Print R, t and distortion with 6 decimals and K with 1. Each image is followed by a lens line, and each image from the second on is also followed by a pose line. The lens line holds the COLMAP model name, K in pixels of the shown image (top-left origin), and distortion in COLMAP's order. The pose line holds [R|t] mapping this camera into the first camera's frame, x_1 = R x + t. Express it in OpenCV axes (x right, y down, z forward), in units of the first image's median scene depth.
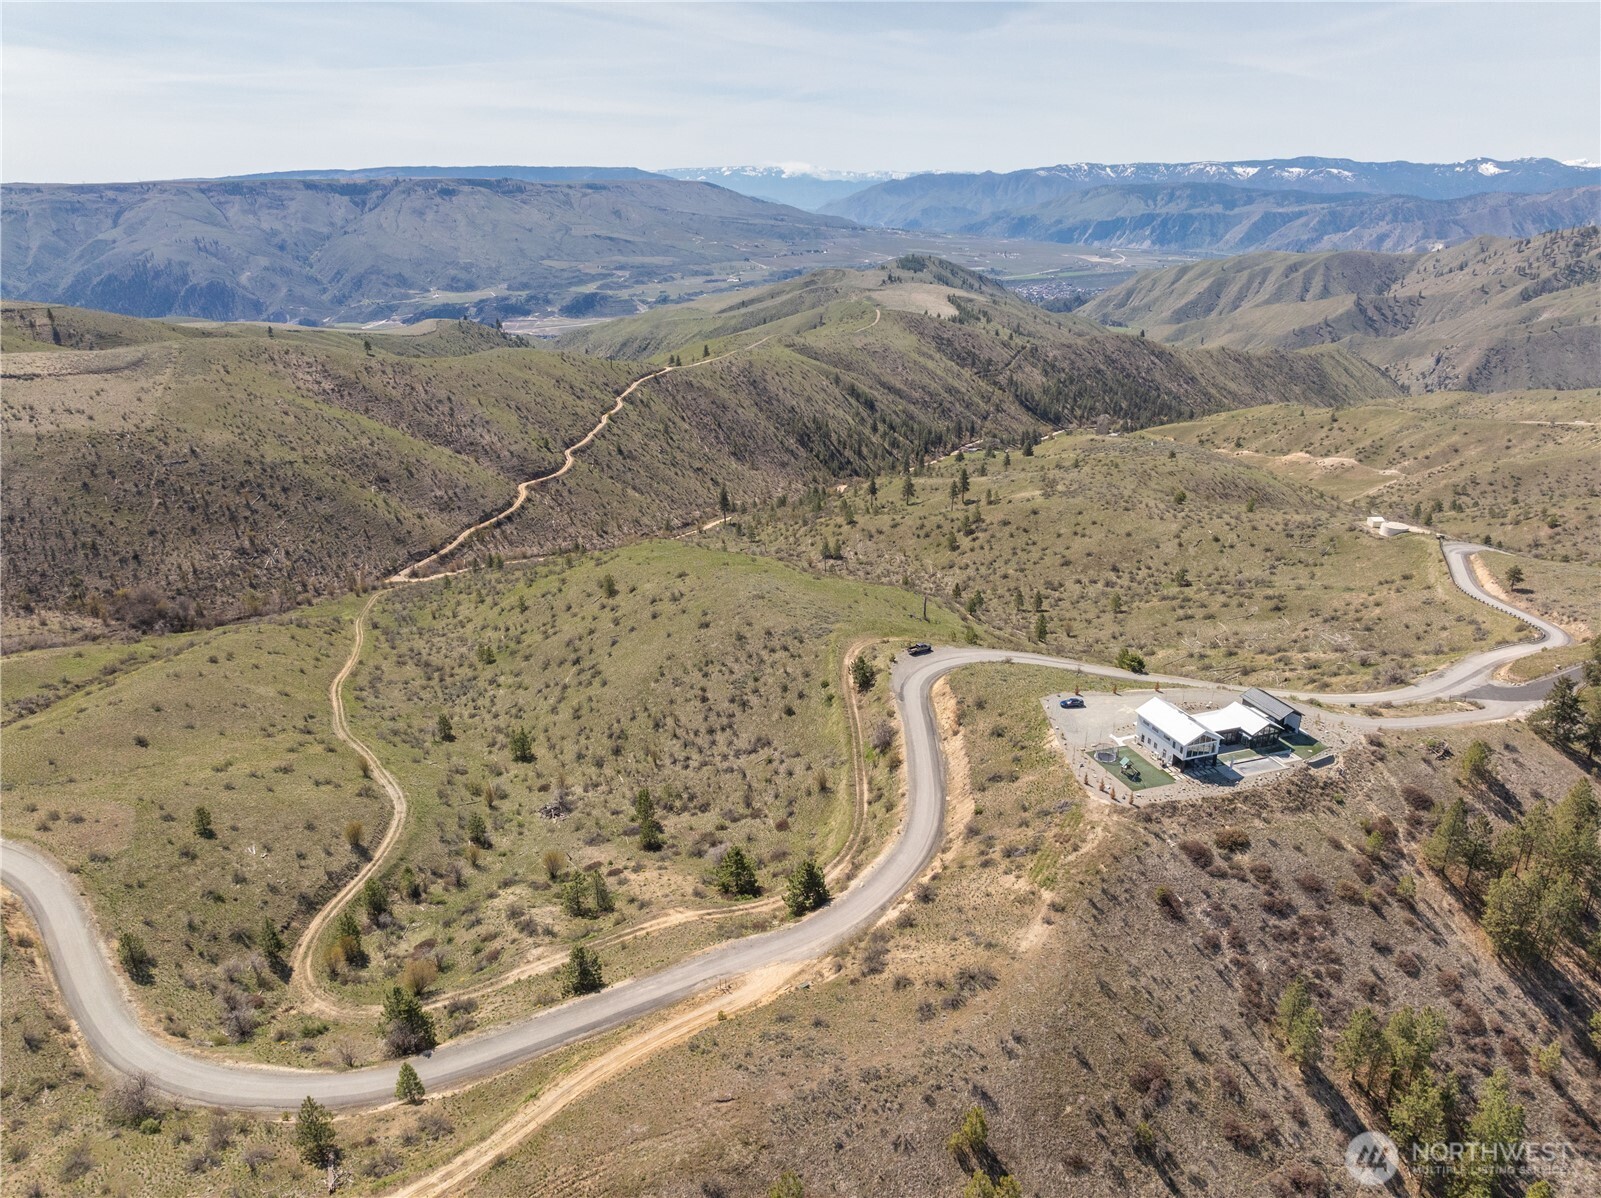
lens RADIAL K [[1131.5, 0, 803.6], [0, 1131.5, 597.1], [0, 0, 1]] dist [-0.042832, 0.007970]
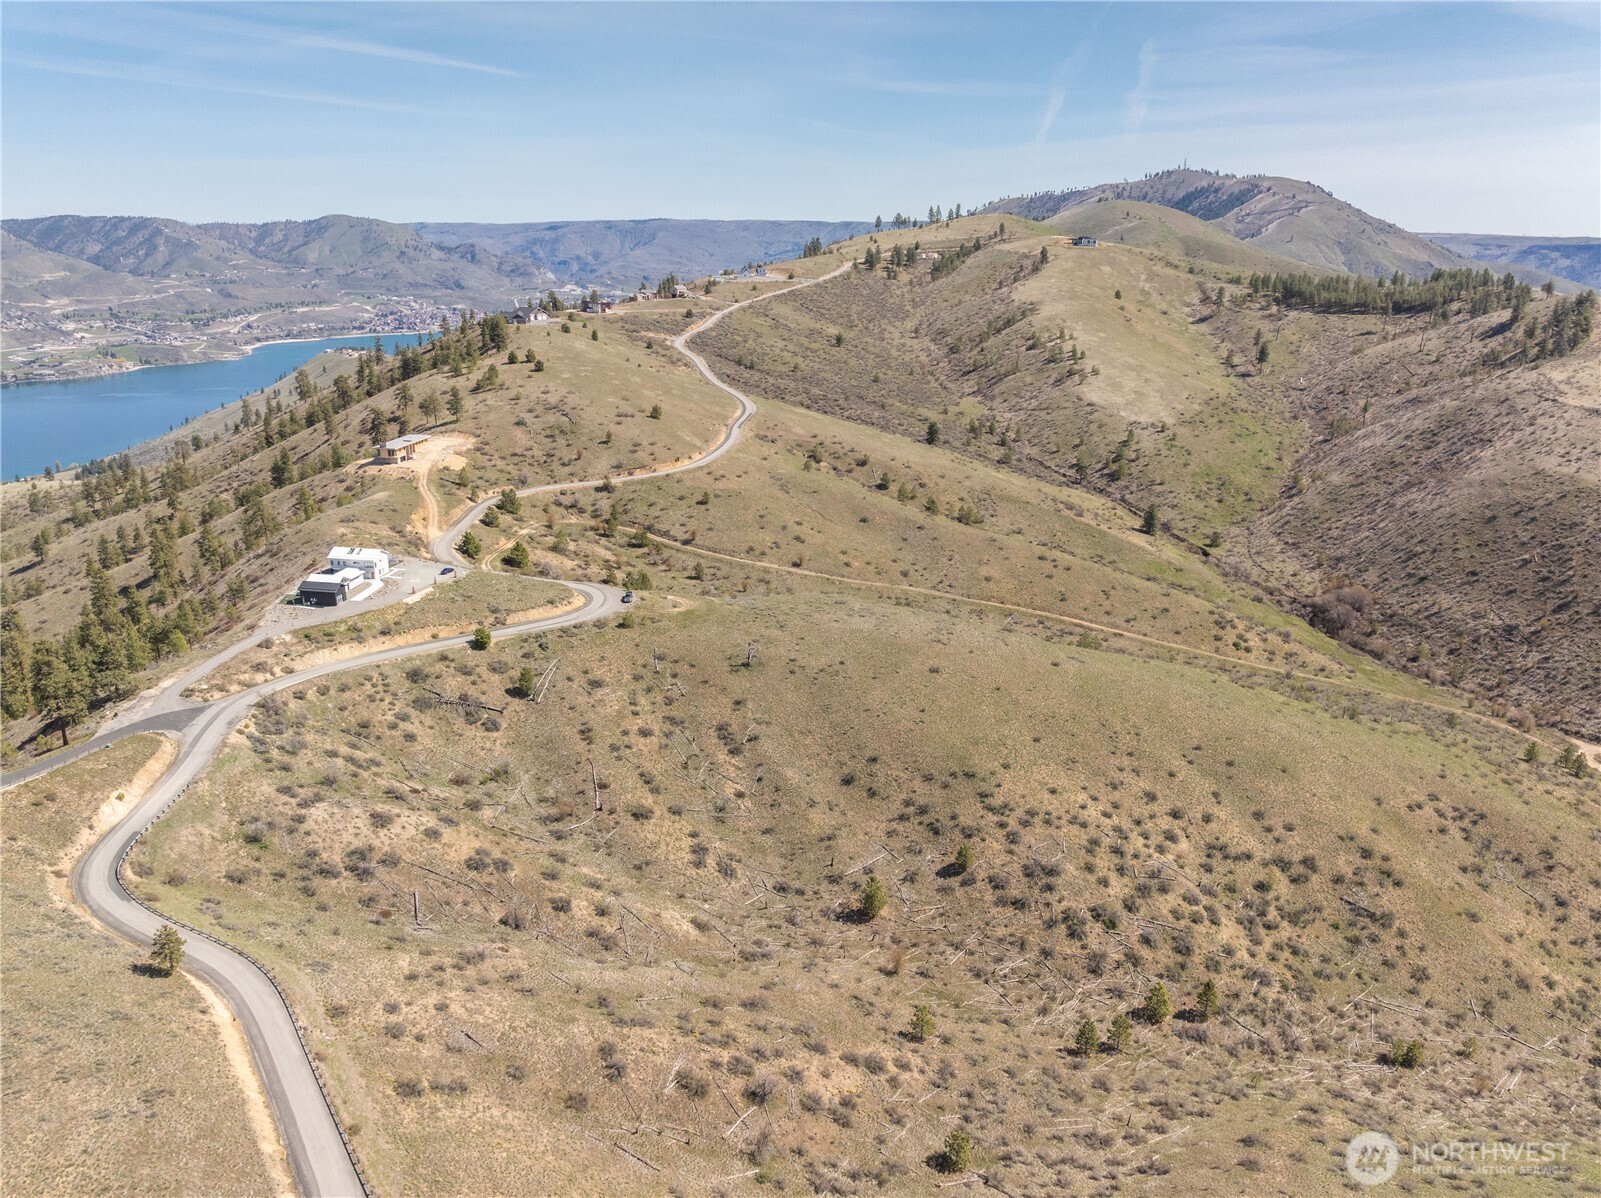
lens RADIAL K [[1131.5, 0, 804.1], [0, 1131.5, 591.4], [0, 0, 1]] dist [-0.042832, 0.007970]
pose [[-0.485281, 0.263814, -0.833609, 0.297445], [-0.312962, 0.837822, 0.447336, -0.163813], [0.816429, 0.477972, -0.324016, 0.448422]]
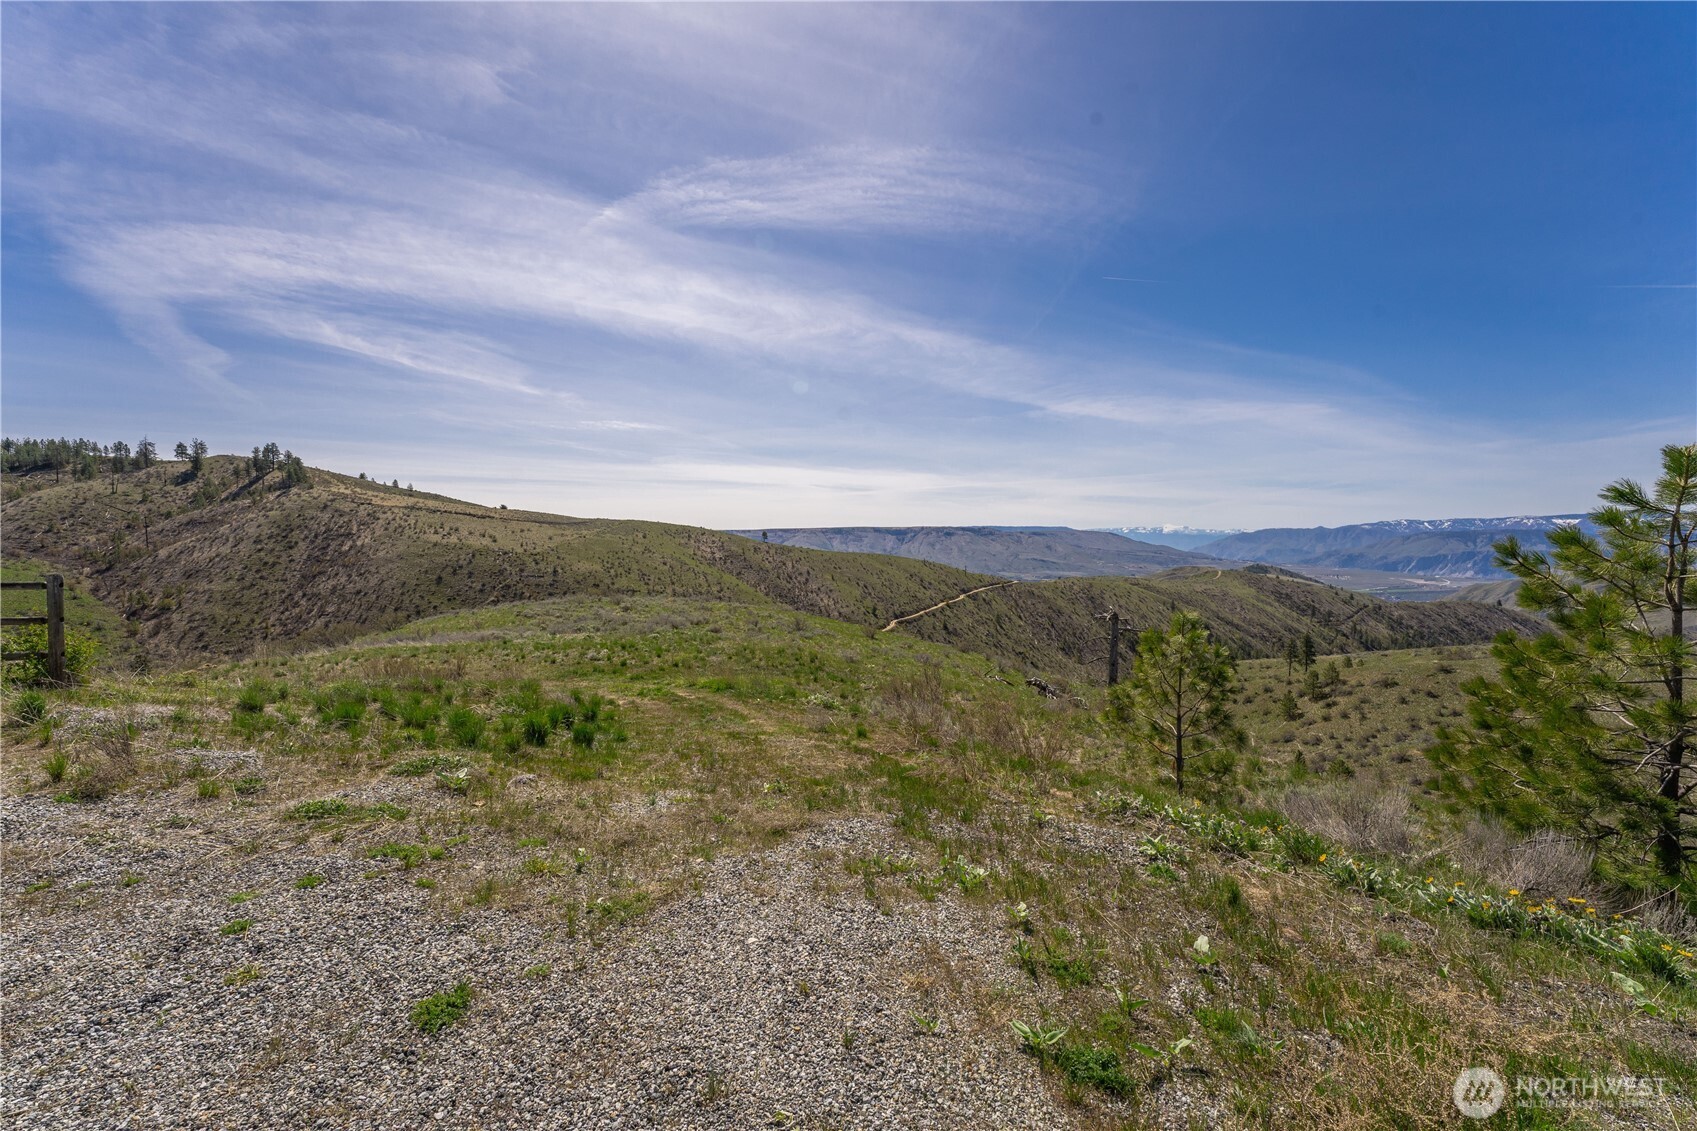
lens RADIAL K [[679.7, 0, 844.0], [0, 679.7, 568.0], [0, 0, 1]] dist [0.001873, 0.000278]
pose [[0.897272, 0.014952, -0.441226, 0.039826], [-0.148764, 0.951216, -0.270290, 0.012180], [0.415660, 0.308162, 0.855724, 0.290446]]
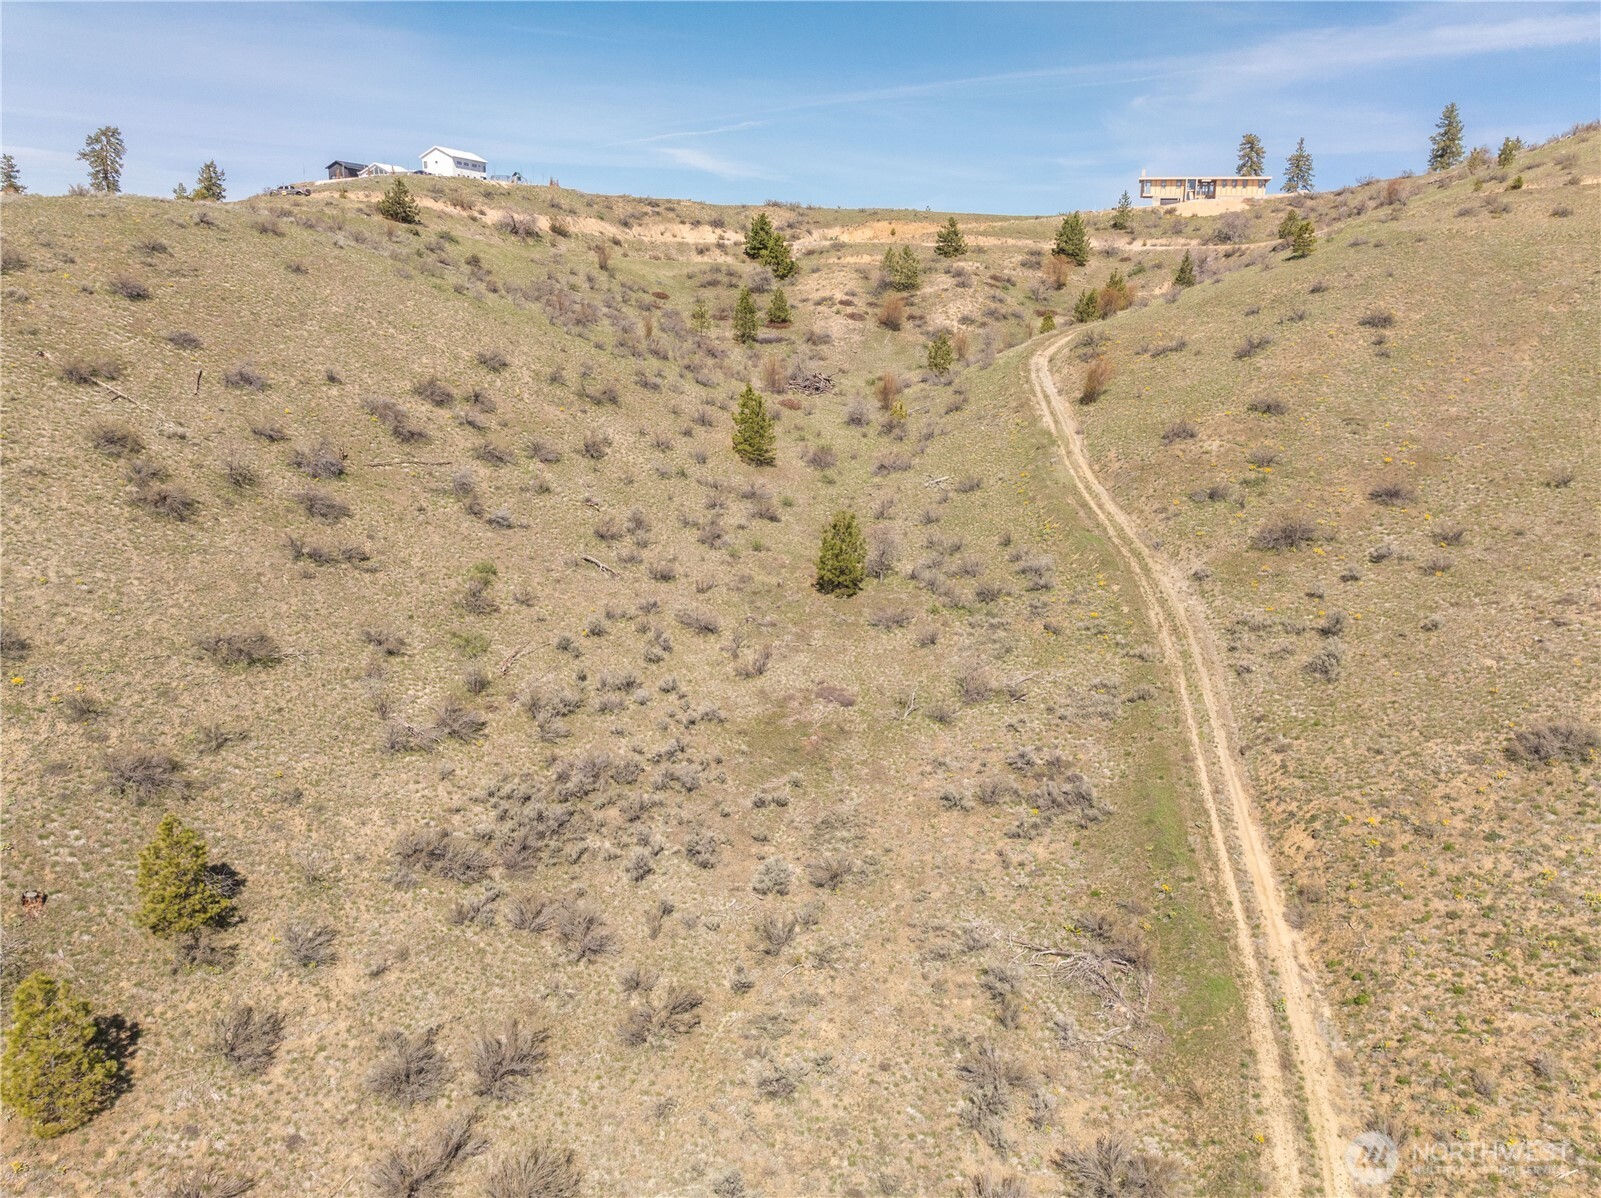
lens RADIAL K [[1131.5, 0, 799.8], [0, 1131.5, 602.1], [0, 0, 1]] dist [-0.042832, 0.007970]
pose [[-0.817794, -0.165869, 0.551090, -0.160745], [0.186790, 0.829229, 0.526773, -0.013349], [-0.544355, 0.533730, -0.647156, 0.404224]]
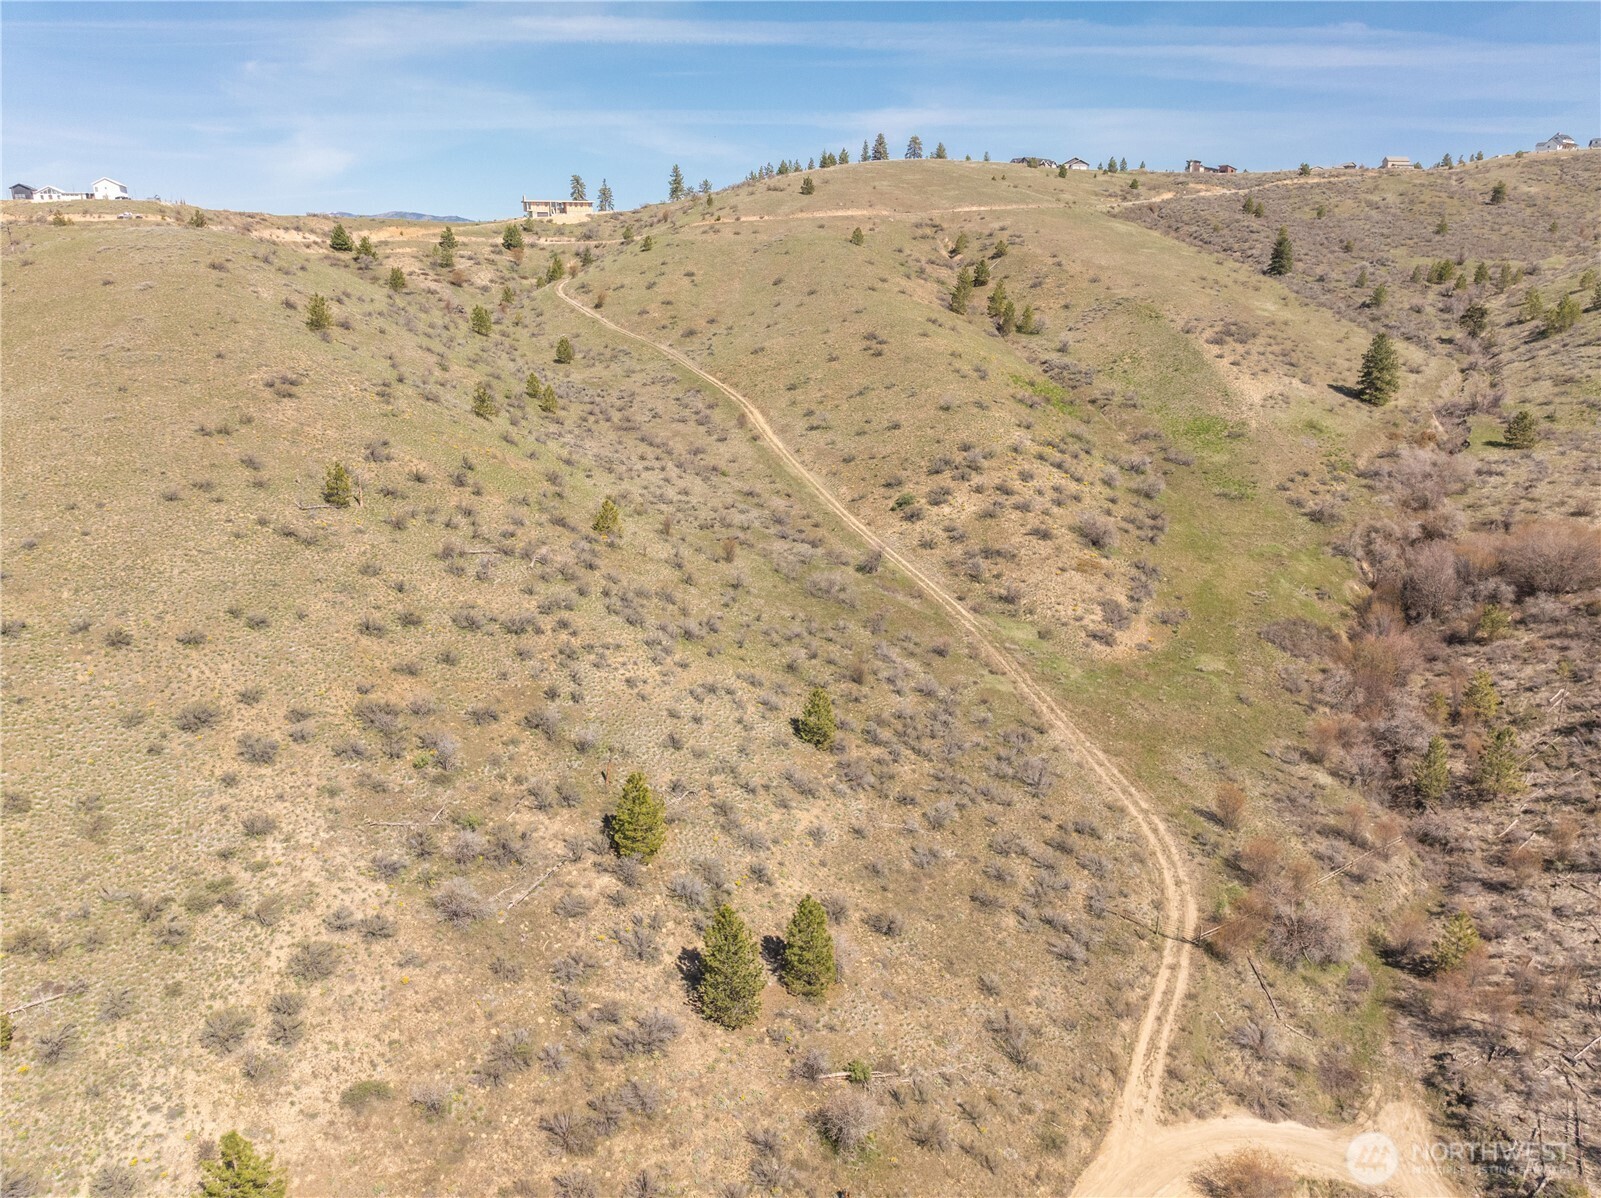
lens RADIAL K [[1131.5, 0, 803.2], [0, 1131.5, 597.1], [0, 0, 1]] dist [-0.042832, 0.007970]
pose [[-0.999462, 0.004602, -0.032460, -0.164107], [-0.015672, 0.802589, 0.596327, -0.098988], [0.028796, 0.596515, -0.802085, 0.636372]]
